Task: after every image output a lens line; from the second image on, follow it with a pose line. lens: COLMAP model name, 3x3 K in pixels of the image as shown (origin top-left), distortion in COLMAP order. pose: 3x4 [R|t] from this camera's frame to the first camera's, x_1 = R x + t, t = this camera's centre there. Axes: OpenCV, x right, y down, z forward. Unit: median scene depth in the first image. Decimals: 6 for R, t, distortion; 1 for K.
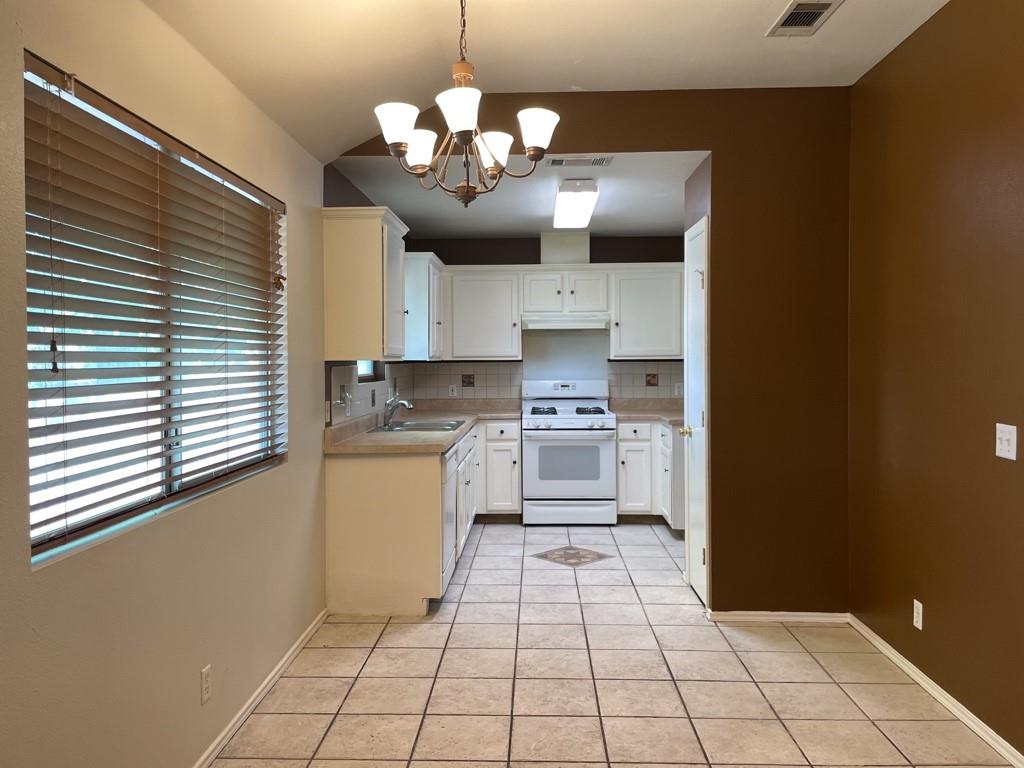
lens RADIAL K [[777.3, 0, 511.9], [0, 777.3, 372.8], [0, 0, 1]] dist [0.088453, -0.125189]
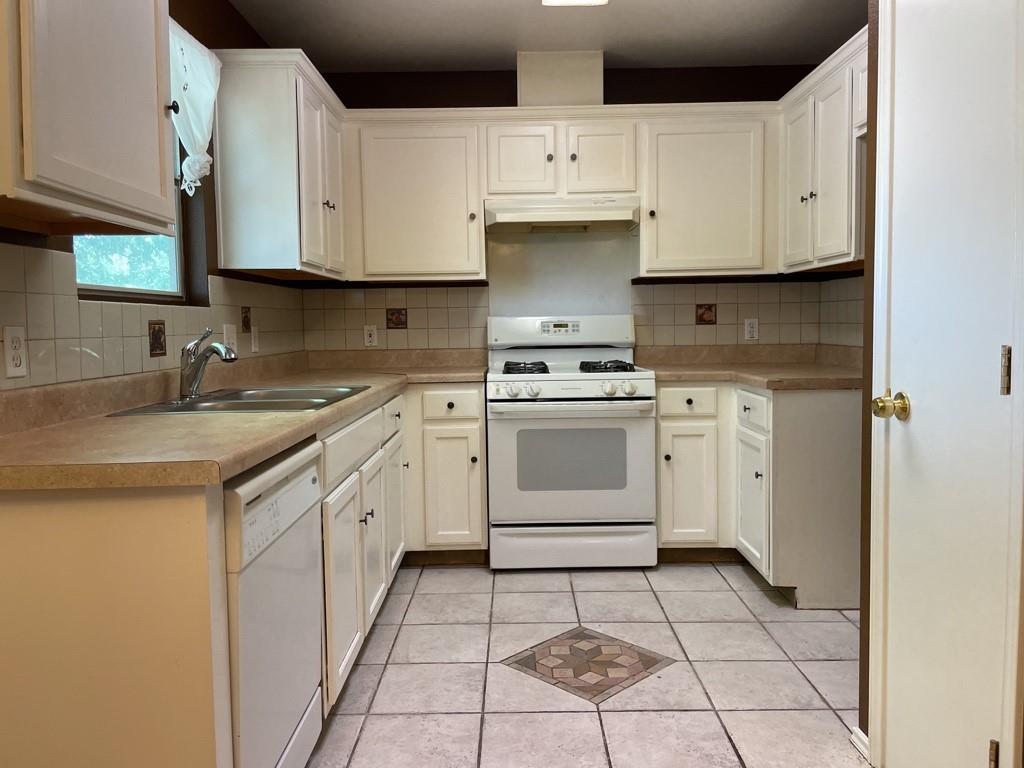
lens RADIAL K [[777.3, 0, 511.9], [0, 777.3, 372.8], [0, 0, 1]] dist [0.088453, -0.125189]
pose [[0.999523, -0.010750, 0.028935, 0.015208], [0.009450, 0.998956, 0.044699, 0.028391], [-0.029385, -0.044404, 0.998581, 0.446357]]
